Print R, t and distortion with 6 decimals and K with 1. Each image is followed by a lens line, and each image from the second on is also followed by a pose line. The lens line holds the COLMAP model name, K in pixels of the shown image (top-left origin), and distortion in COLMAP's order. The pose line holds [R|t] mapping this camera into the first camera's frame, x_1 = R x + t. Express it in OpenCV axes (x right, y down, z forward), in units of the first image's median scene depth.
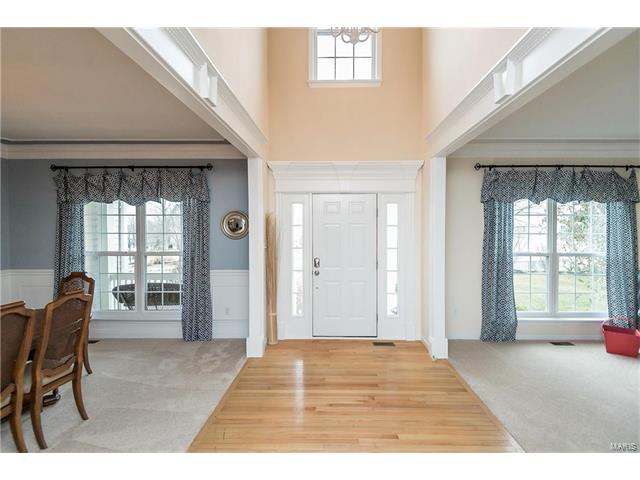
lens RADIAL K [[302.6, 0, 325.5], [0, 302.6, 239.1], [0, 0, 1]] dist [0.015746, -0.011101]
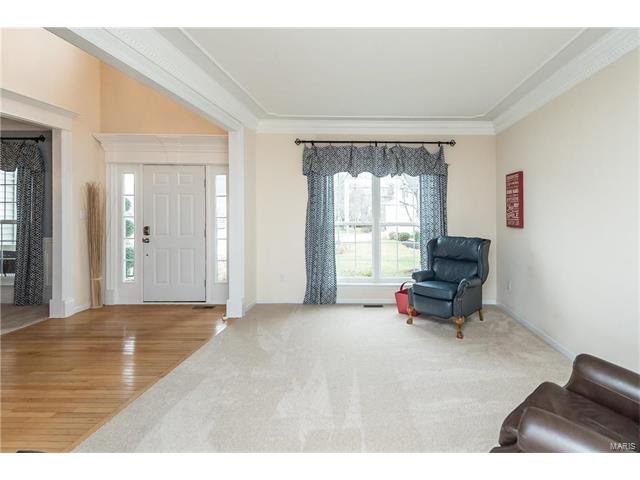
lens RADIAL K [[302.6, 0, 340.9], [0, 302.6, 210.0], [0, 0, 1]] dist [0.015746, -0.011101]
pose [[0.999497, 0.005380, 0.031240, 0.612754], [-0.004996, 0.999911, -0.012350, 0.015804], [-0.031304, 0.012188, 0.999436, -0.073866]]
